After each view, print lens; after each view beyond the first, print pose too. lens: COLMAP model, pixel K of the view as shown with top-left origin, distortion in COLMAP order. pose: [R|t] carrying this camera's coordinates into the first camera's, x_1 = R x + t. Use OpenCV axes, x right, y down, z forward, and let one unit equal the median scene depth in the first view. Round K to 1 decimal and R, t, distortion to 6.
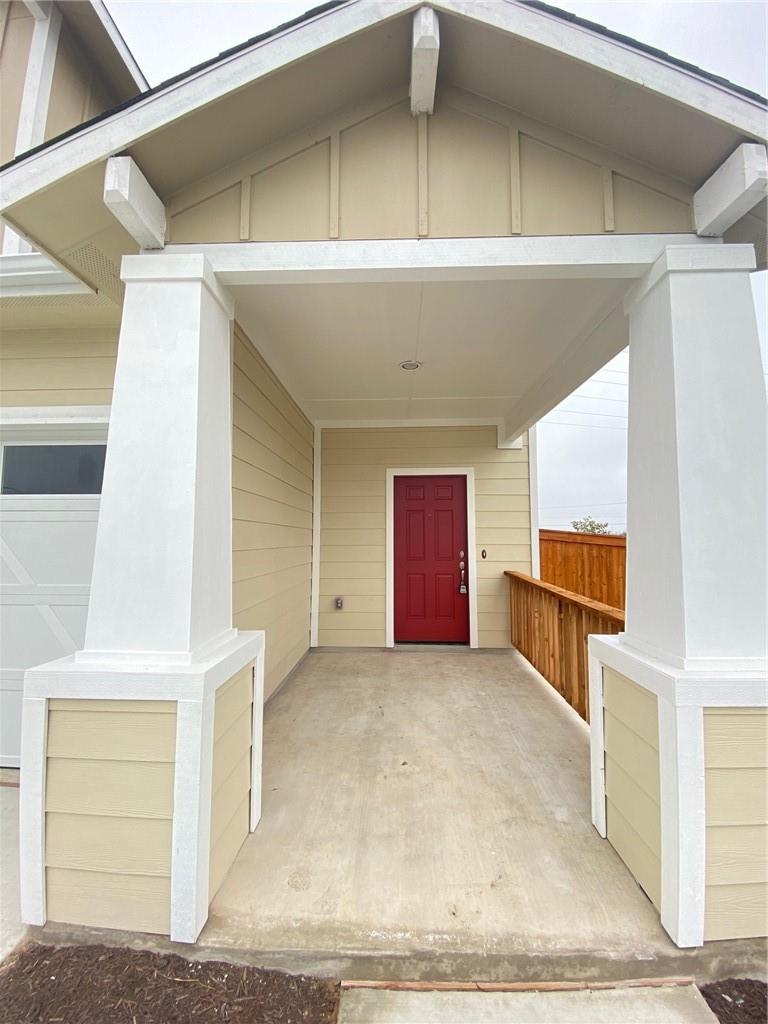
lens RADIAL K [[415.1, 0, 381.0], [0, 415.1, 506.9], [0, 0, 1]] dist [0.020850, -0.021081]
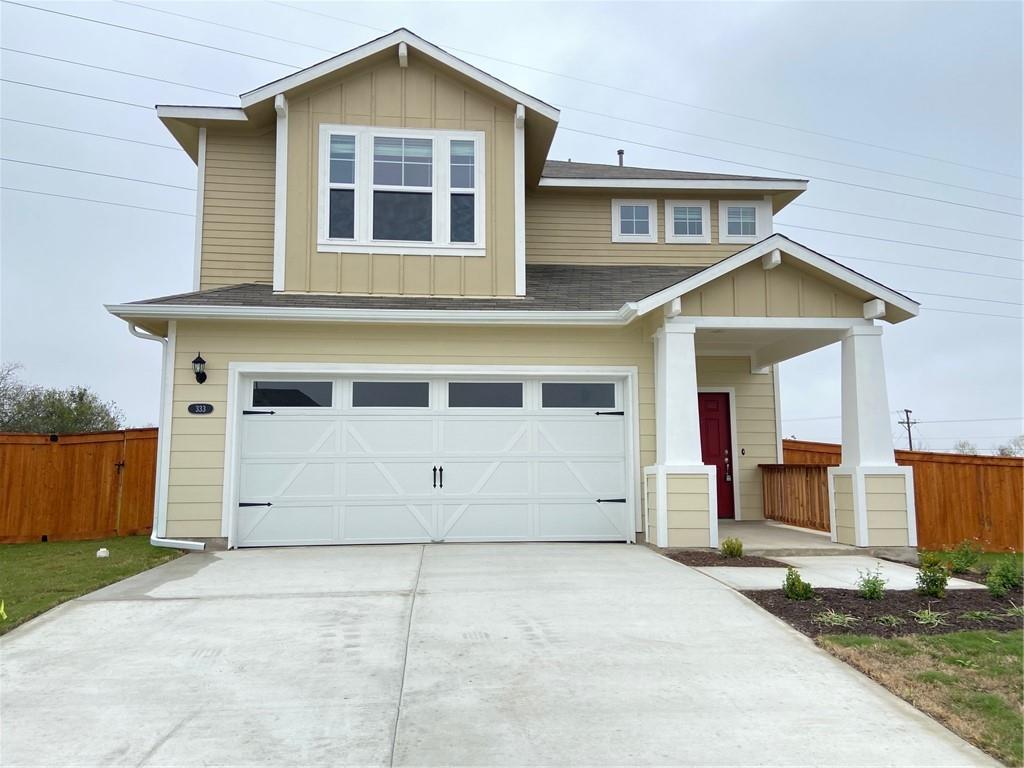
lens RADIAL K [[768.9, 0, 509.2], [0, 768.9, 386.1], [0, 0, 1]] dist [0.116410, -0.145283]
pose [[0.992524, 0.009109, 0.121712, -0.819091], [-0.003422, 0.998896, -0.046852, 0.021004], [-0.122004, 0.046085, 0.991459, -1.425097]]
